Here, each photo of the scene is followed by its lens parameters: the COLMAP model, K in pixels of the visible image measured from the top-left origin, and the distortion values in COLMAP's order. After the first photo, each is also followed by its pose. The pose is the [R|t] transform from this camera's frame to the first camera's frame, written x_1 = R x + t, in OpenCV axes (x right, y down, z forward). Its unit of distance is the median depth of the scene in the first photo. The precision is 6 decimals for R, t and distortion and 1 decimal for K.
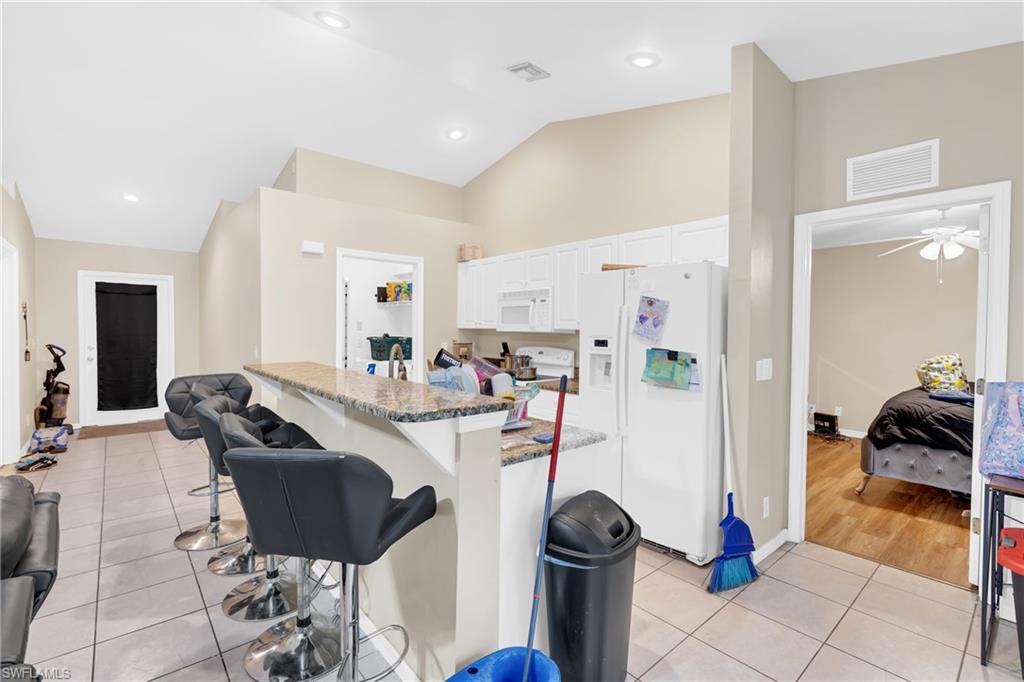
lens RADIAL K [[465.9, 0, 505.8], [0, 465.9, 336.0], [0, 0, 1]] dist [-0.000148, 0.000877]
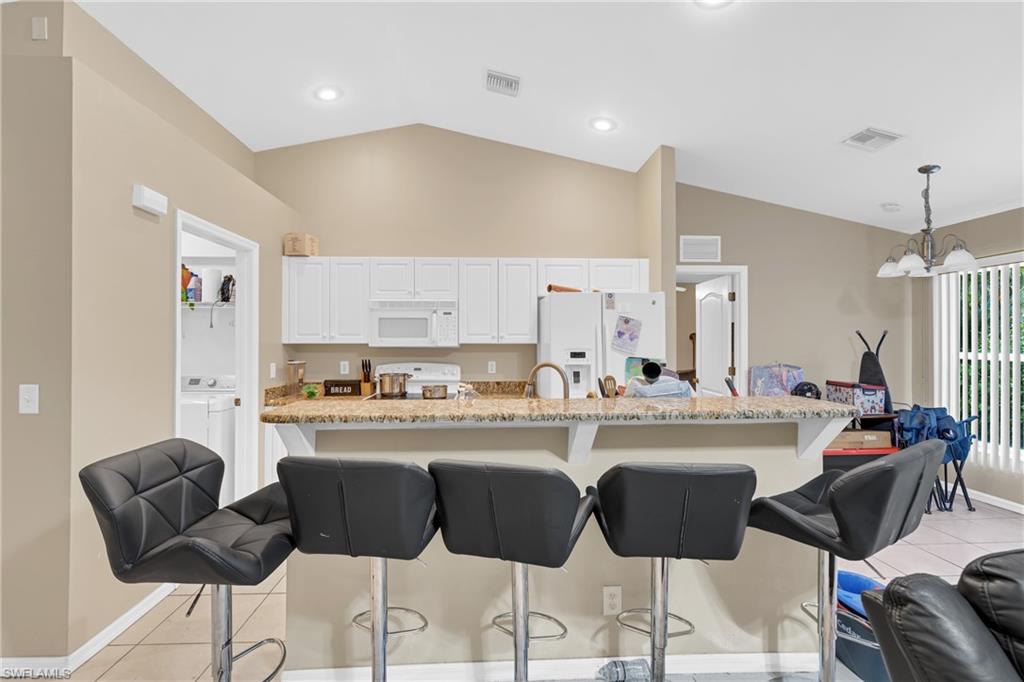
lens RADIAL K [[465.9, 0, 506.0], [0, 465.9, 338.2], [0, 0, 1]] dist [-0.000148, 0.000877]
pose [[0.610149, -0.002187, 0.792283, -0.613054], [0.020889, 0.999693, -0.013327, -0.010667], [-0.792011, 0.024682, 0.610008, 0.338409]]
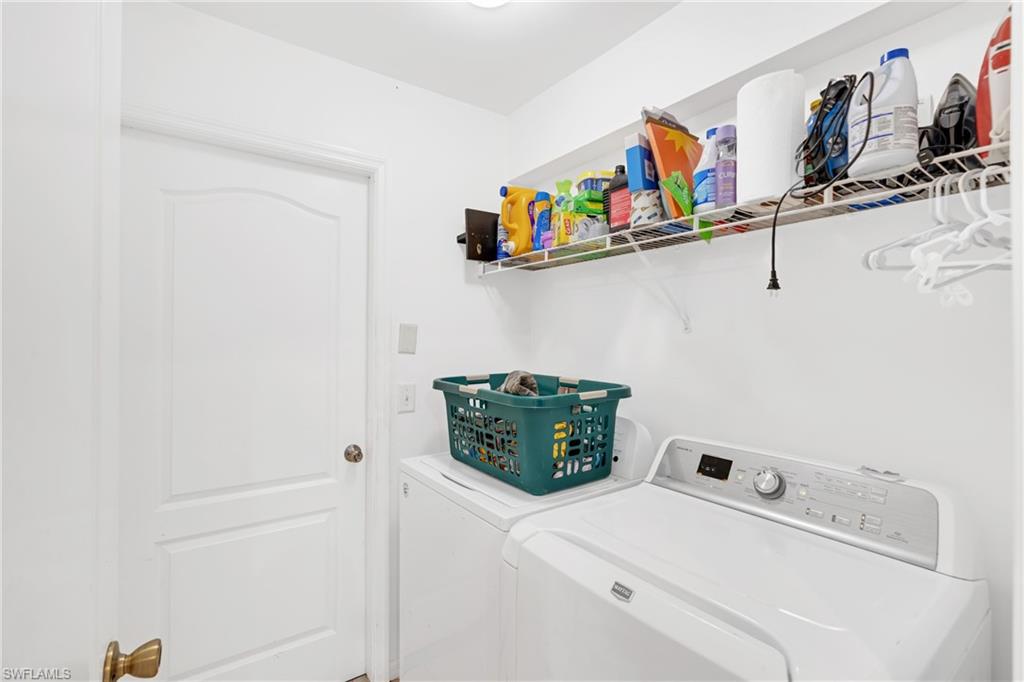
lens RADIAL K [[465.9, 0, 513.7], [0, 465.9, 341.1], [0, 0, 1]] dist [-0.000148, 0.000877]
pose [[0.996726, -0.006719, -0.080577, -0.350637], [0.005337, 0.999835, -0.017357, -0.025118], [0.080680, 0.016870, 0.996597, 1.117160]]
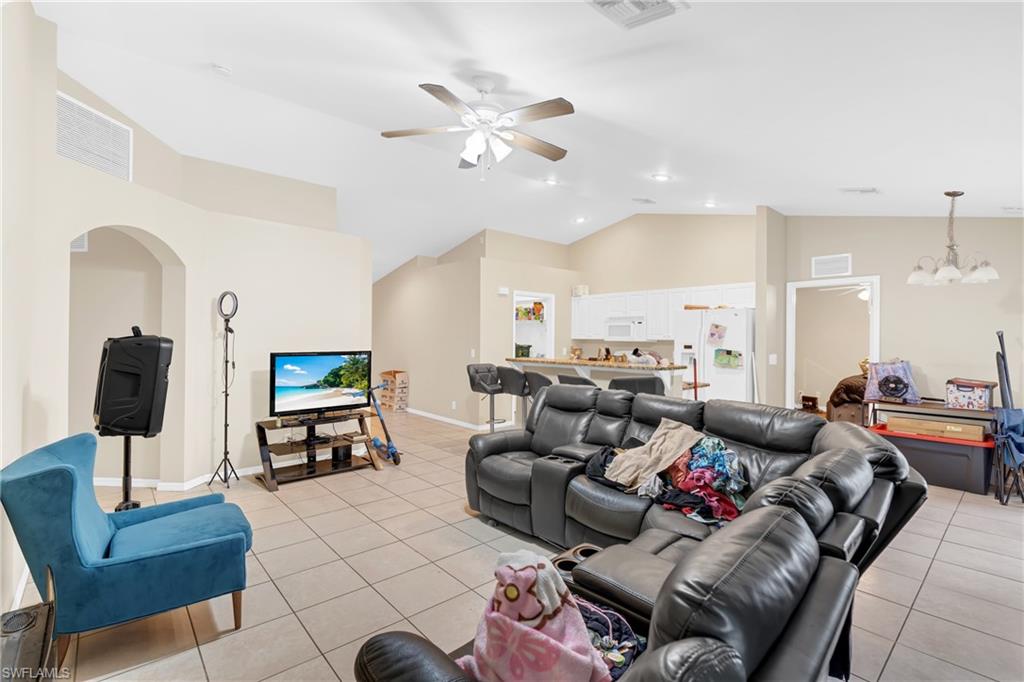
lens RADIAL K [[465.9, 0, 511.4], [0, 465.9, 338.8], [0, 0, 1]] dist [-0.000148, 0.000877]
pose [[0.999880, -0.000978, 0.015449, -0.423590], [0.001197, 0.999900, -0.014117, 0.006109], [-0.015434, 0.014134, 0.999781, -0.698610]]
